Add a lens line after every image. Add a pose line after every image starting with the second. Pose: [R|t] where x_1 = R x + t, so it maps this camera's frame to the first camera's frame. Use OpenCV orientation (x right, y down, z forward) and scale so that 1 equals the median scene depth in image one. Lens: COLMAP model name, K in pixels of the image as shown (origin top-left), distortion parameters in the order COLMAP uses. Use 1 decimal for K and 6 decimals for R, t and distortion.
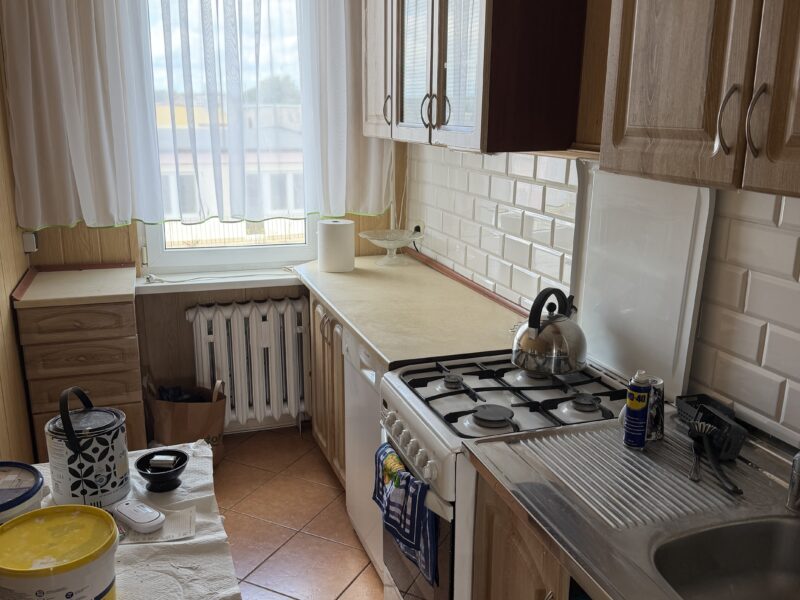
lens RADIAL K [[646.8, 0, 400.0], [0, 646.8, 300.0], [0, 0, 1]] dist [0.198257, -0.365897]
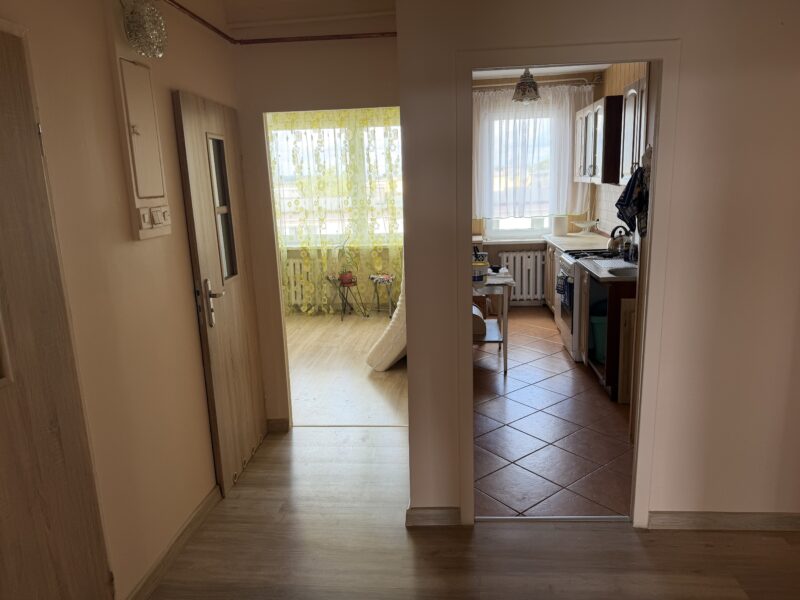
lens RADIAL K [[646.8, 0, 400.0], [0, 646.8, 300.0], [0, 0, 1]] dist [0.198257, -0.365897]
pose [[0.906044, 0.040930, -0.421200, 0.394435], [-0.079829, 0.993973, -0.075131, 0.414328], [0.415587, 0.101696, 0.903850, -1.410931]]
